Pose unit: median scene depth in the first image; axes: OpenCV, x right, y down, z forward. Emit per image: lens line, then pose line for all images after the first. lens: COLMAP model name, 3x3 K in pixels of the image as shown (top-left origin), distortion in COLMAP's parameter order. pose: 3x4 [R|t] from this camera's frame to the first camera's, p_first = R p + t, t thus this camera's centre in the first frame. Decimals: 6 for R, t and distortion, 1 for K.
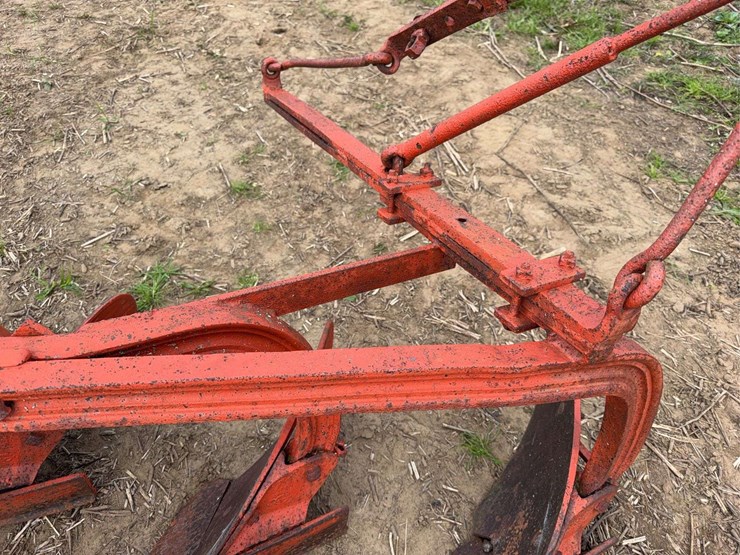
lens RADIAL K [[518.4, 0, 371.9], [0, 518.4, 280.9], [0, 0, 1]] dist [0.051678, -0.072315]
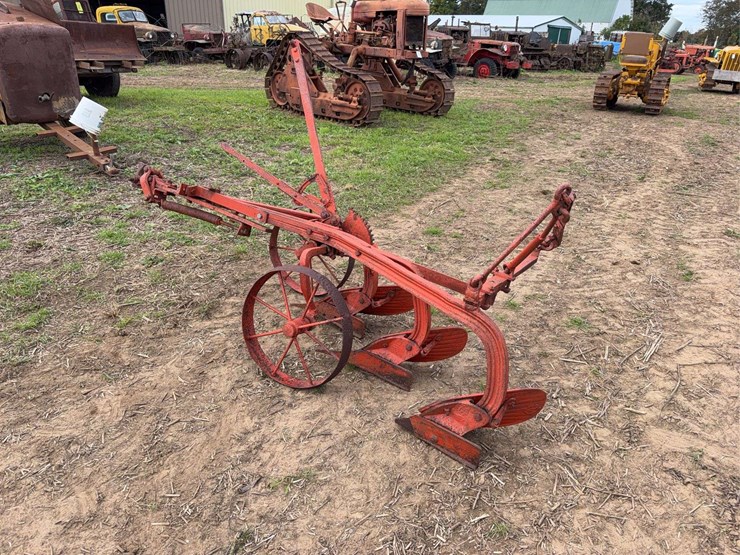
lens RADIAL K [[509.7, 0, 375.1], [0, 509.7, 282.4], [0, 0, 1]] dist [0.084156, -0.115888]
pose [[0.549365, 0.354420, -0.756694, 0.908122], [-0.624249, 0.776056, -0.089720, 0.249798], [0.555438, 0.521655, 0.647584, -0.526219]]
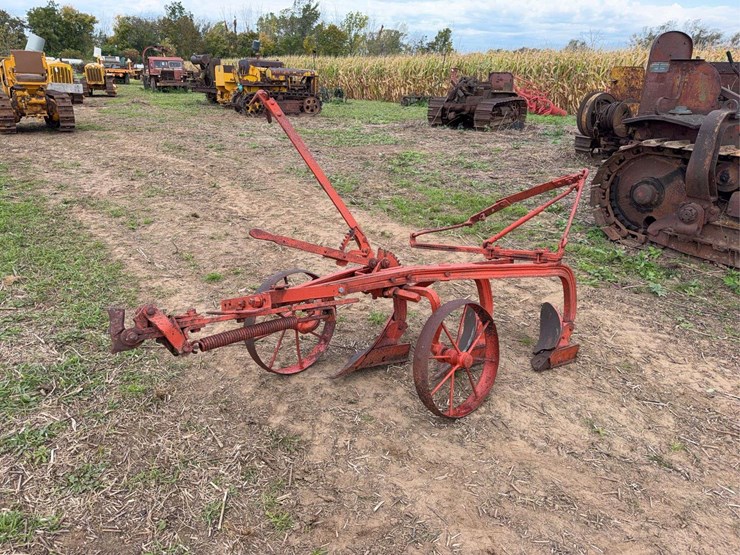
lens RADIAL K [[508.8, 0, 367.3], [0, 508.8, 278.5], [0, 0, 1]] dist [0.069669, -0.089781]
pose [[0.980546, -0.064386, 0.185429, -0.806962], [0.136479, 0.902590, -0.408294, 0.732052], [-0.141078, 0.425658, 0.893819, -1.075481]]
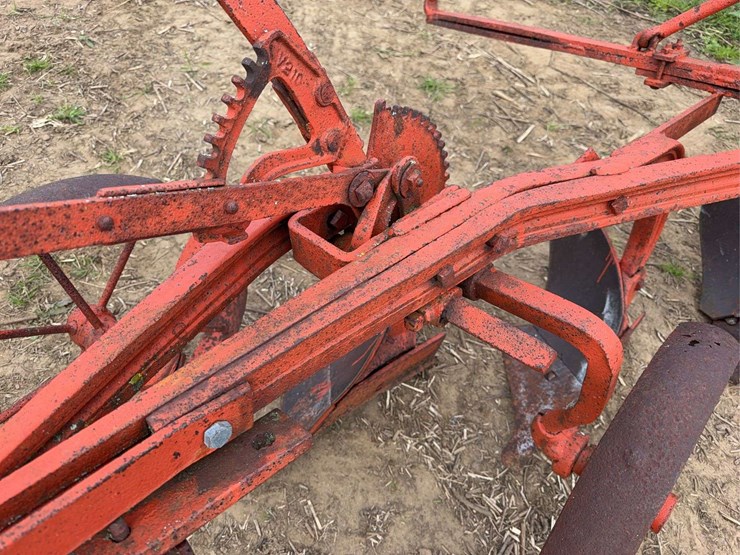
lens RADIAL K [[518.4, 0, 371.9], [0, 518.4, 280.9], [0, 0, 1]] dist [0.051678, -0.072315]
pose [[0.957570, -0.181623, 0.223768, -0.584979], [0.167099, 0.982492, 0.082383, 0.077091], [-0.234813, -0.041496, 0.971154, -0.068920]]
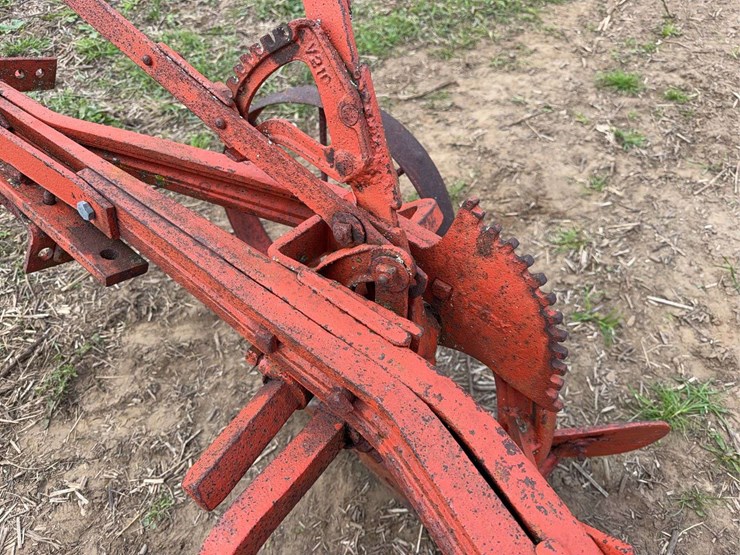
lens RADIAL K [[523.8, 0, 370.0], [0, 523.8, 277.5], [0, 0, 1]] dist [0.023657, -0.046507]
pose [[0.432411, 0.651970, -0.622861, -0.233924], [-0.636580, 0.709959, 0.301204, -0.058039], [0.638582, 0.266257, 0.722025, 0.082799]]
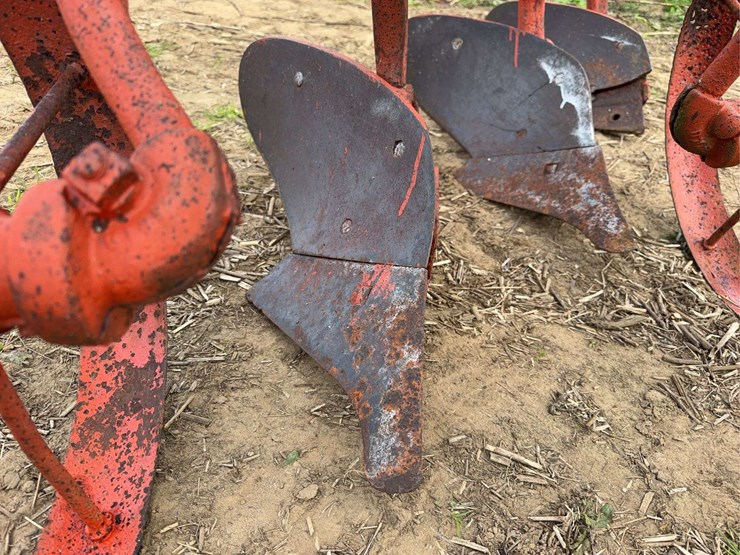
lens RADIAL K [[523.8, 0, 370.0], [0, 523.8, 277.5], [0, 0, 1]] dist [0.023657, -0.046507]
pose [[0.503270, -0.501482, 0.703729, -0.783141], [0.580750, 0.799328, 0.154284, 0.196110], [-0.639882, 0.331044, 0.693514, 0.329947]]
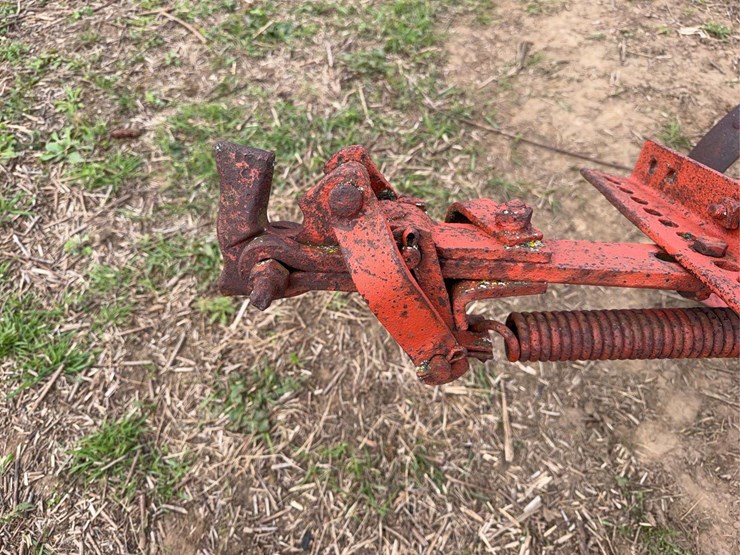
lens RADIAL K [[523.8, 0, 370.0], [0, 523.8, 277.5], [0, 0, 1]] dist [0.023657, -0.046507]
pose [[0.867779, 0.326667, -0.374498, -0.941090], [-0.286678, 0.944624, 0.159691, 0.274096], [0.405926, -0.031216, 0.913373, -0.233613]]
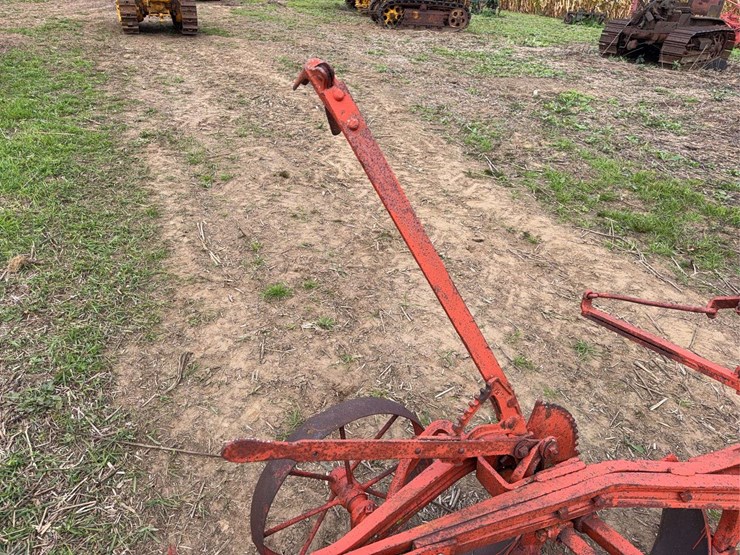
lens RADIAL K [[509.7, 0, 375.1], [0, 509.7, 282.4], [0, 0, 1]] dist [0.084156, -0.115888]
pose [[0.997422, 0.069375, -0.018361, -0.704668], [-0.071755, 0.960182, -0.270004, 0.023408], [-0.001102, 0.270625, 0.962684, -0.456584]]
